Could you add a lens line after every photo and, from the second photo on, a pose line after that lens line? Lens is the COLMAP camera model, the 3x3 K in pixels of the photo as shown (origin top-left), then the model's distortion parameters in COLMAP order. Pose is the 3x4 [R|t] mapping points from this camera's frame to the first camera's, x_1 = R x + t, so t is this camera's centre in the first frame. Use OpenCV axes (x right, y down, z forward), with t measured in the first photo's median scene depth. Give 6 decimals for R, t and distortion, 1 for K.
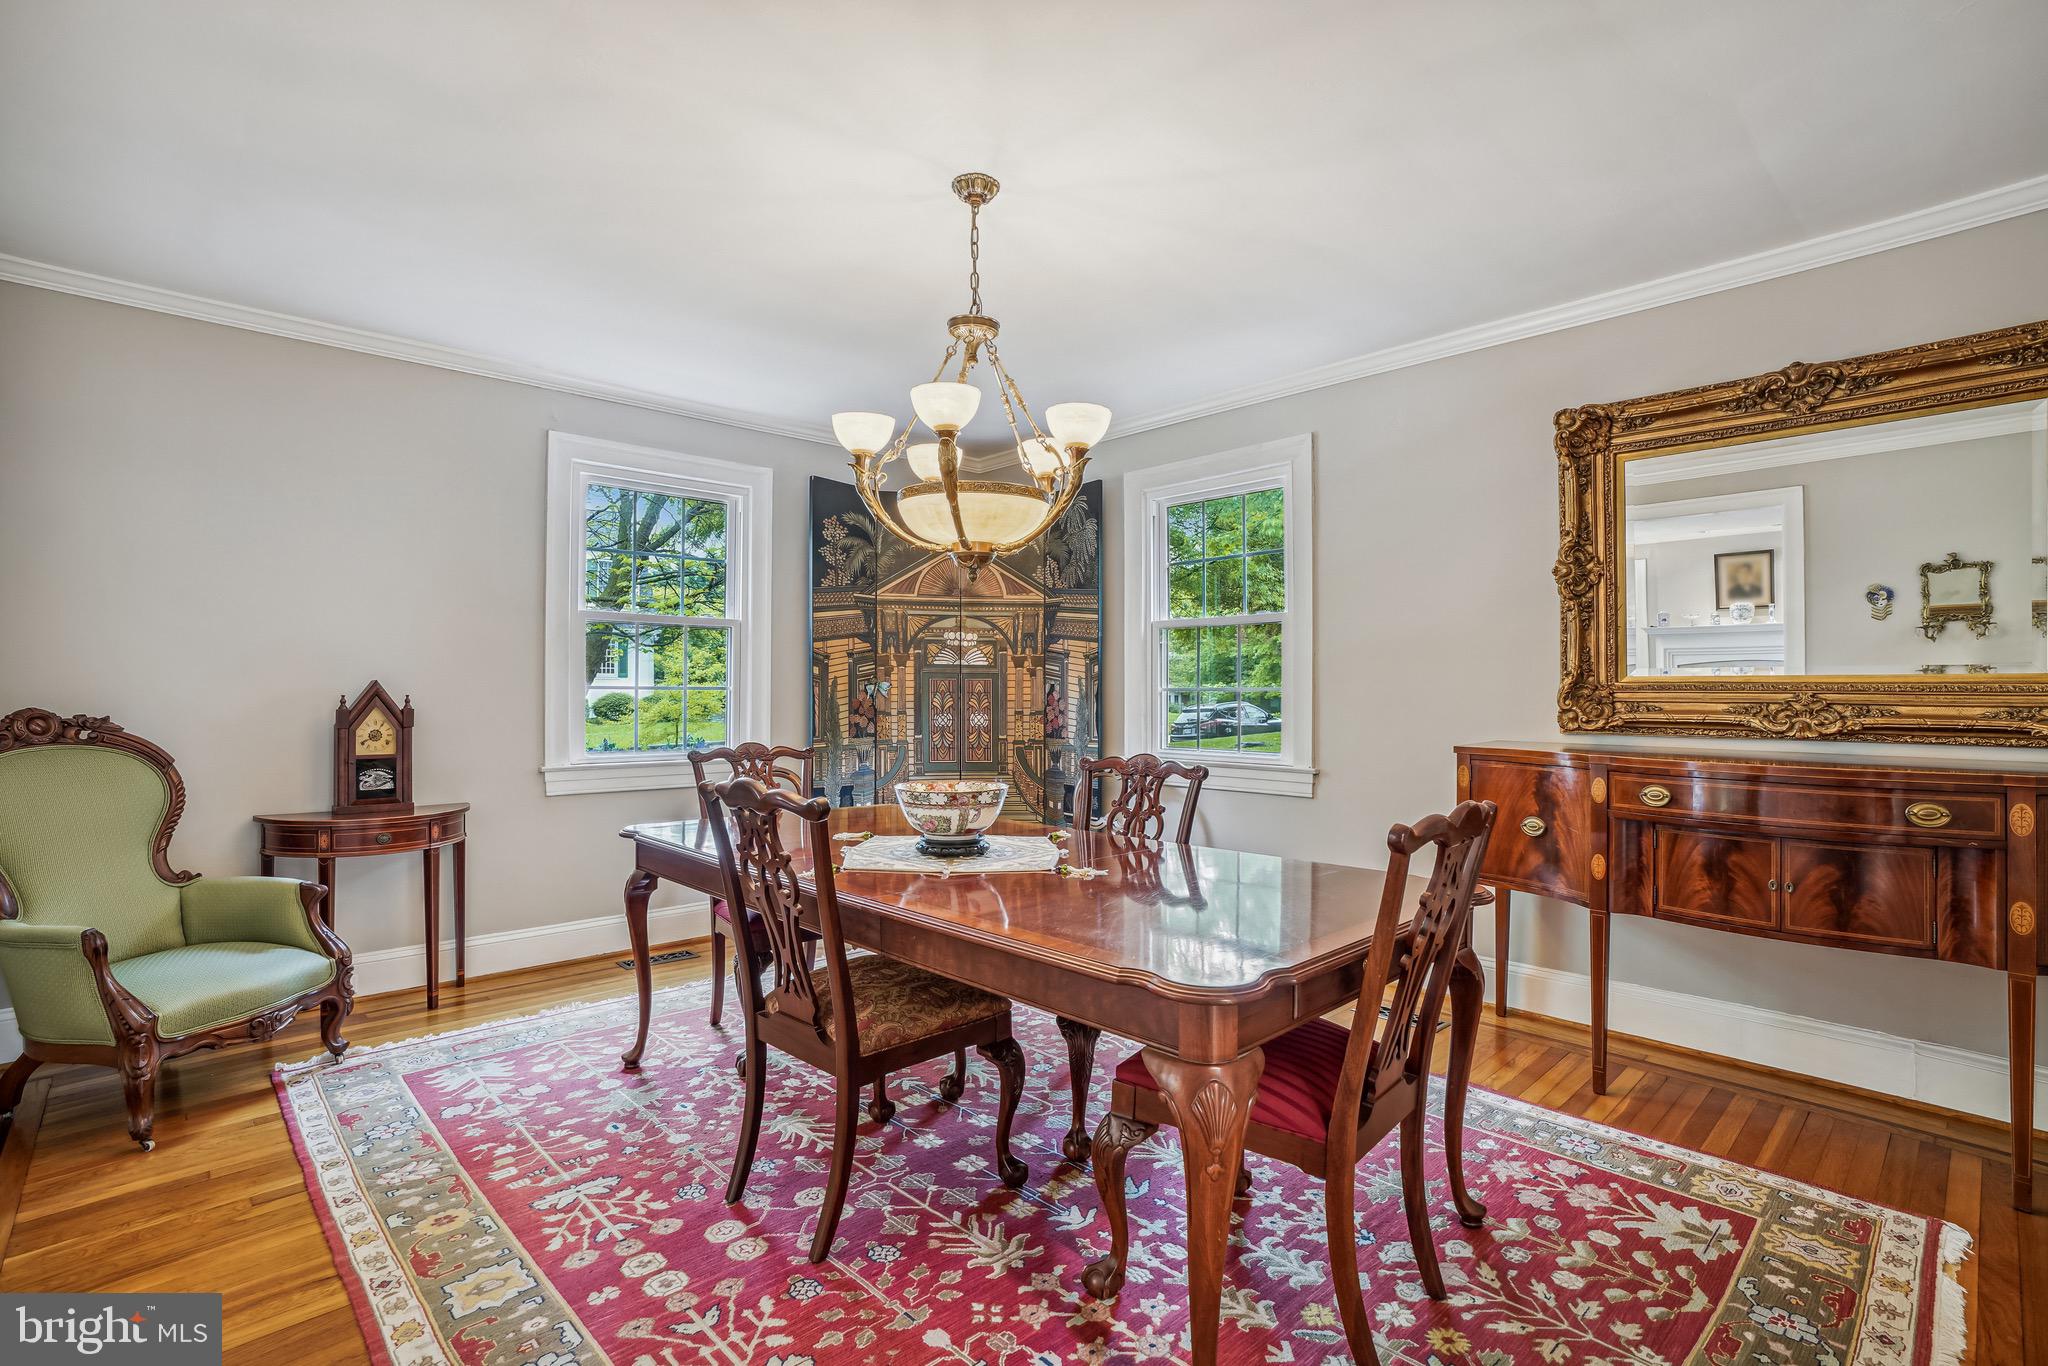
lens RADIAL K [[947.1, 0, 1020.7], [0, 947.1, 687.3], [0, 0, 1]] dist [-0.034671, 0.000863]
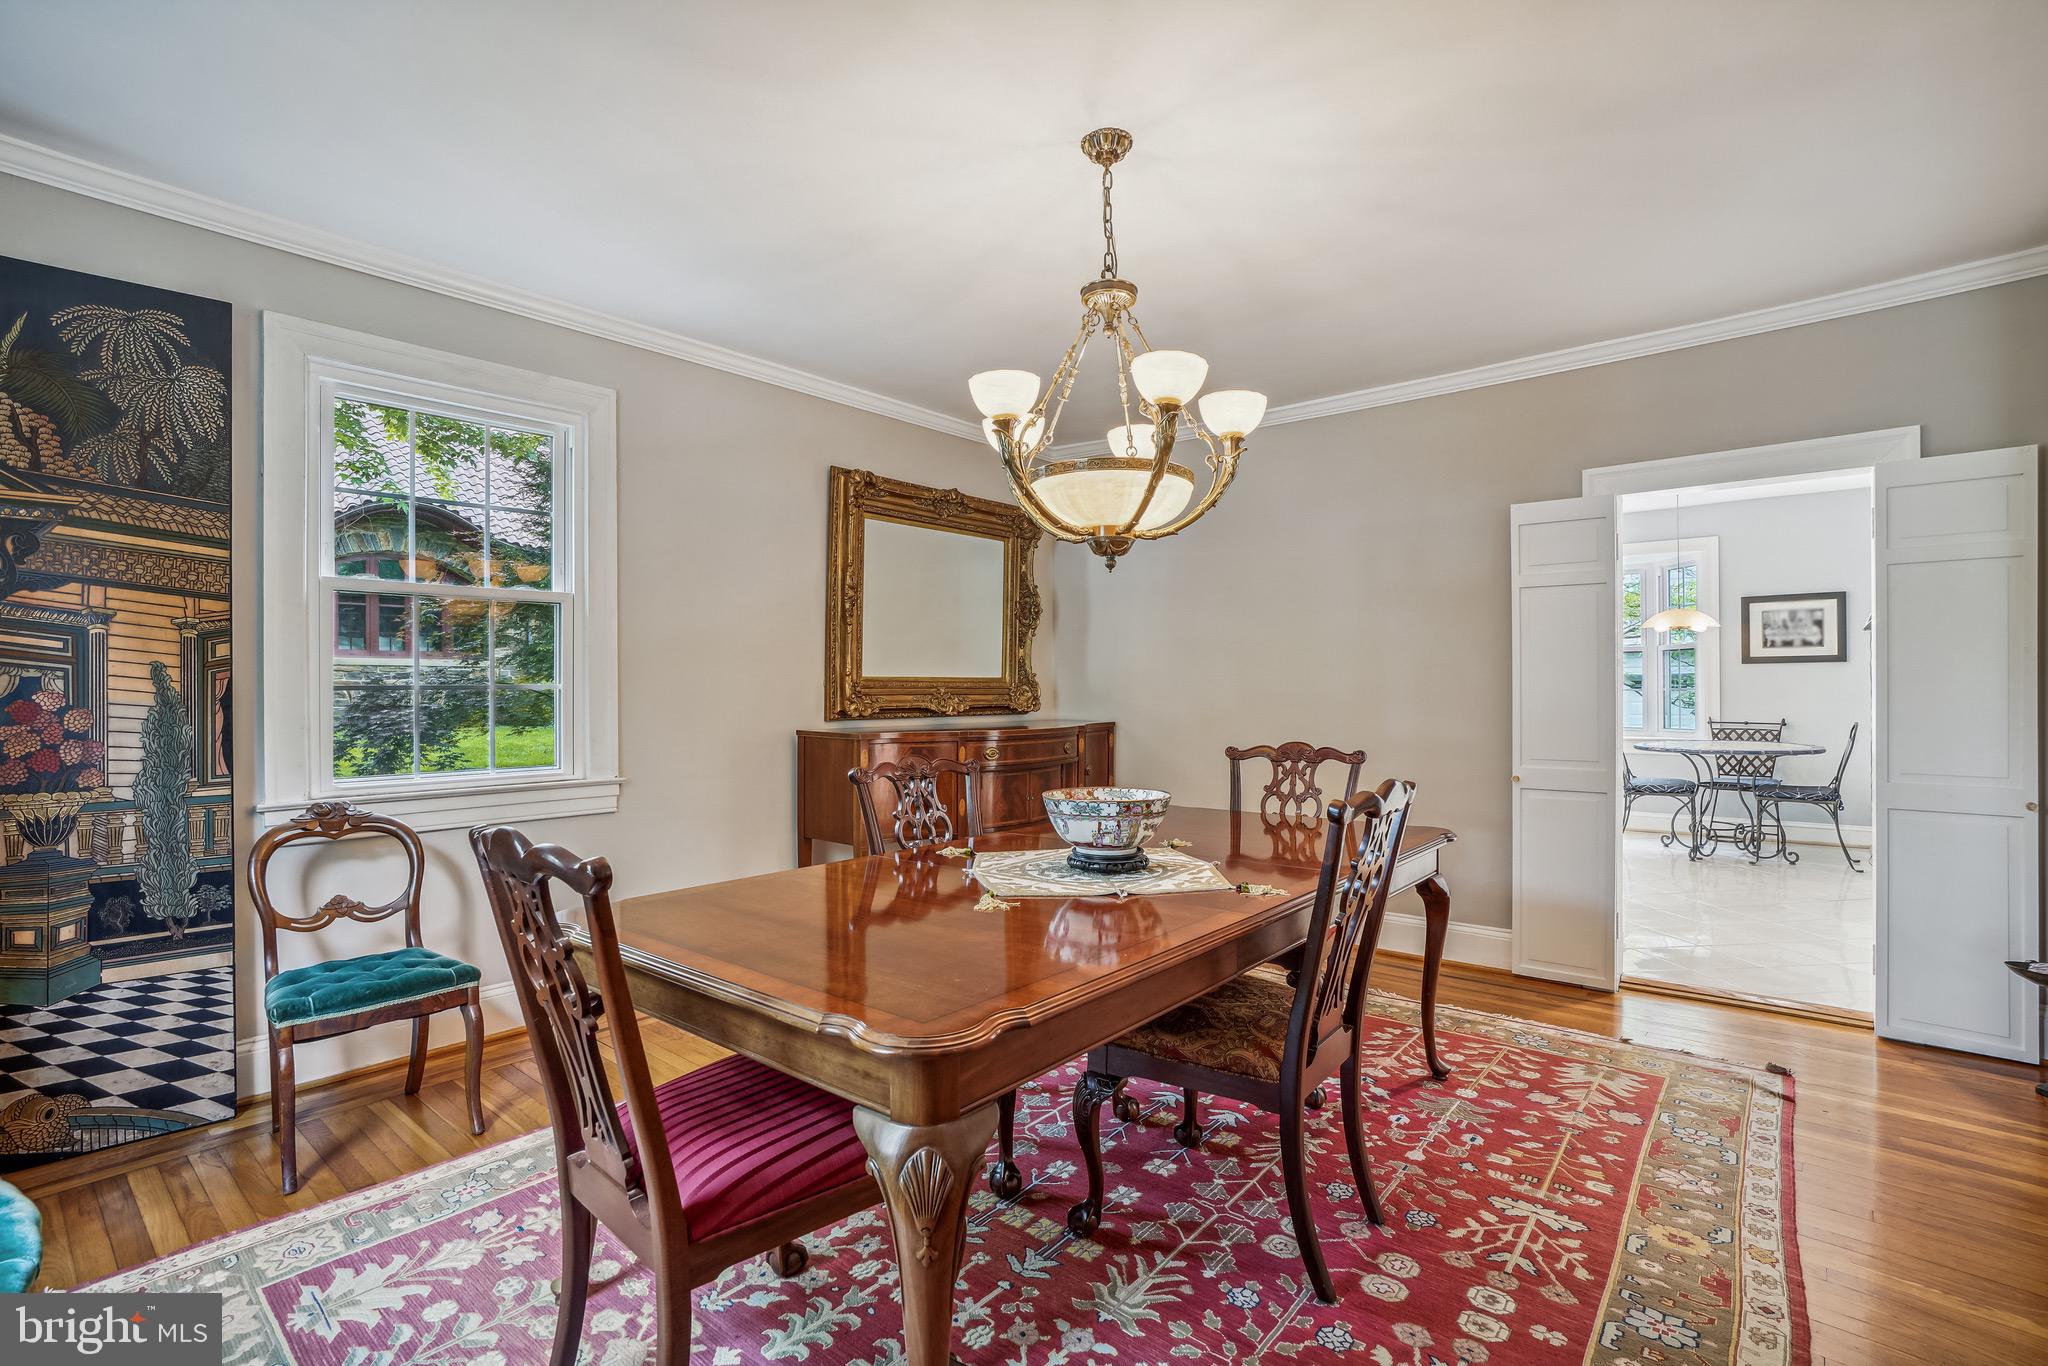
lens RADIAL K [[947.1, 0, 1019.3], [0, 947.1, 679.1], [0, 0, 1]] dist [-0.034671, 0.000863]
pose [[-0.106569, 0.011233, 0.994242, -1.177013], [0.006798, 0.999921, -0.010569, 0.013055], [-0.994282, 0.005633, -0.106637, 1.453831]]
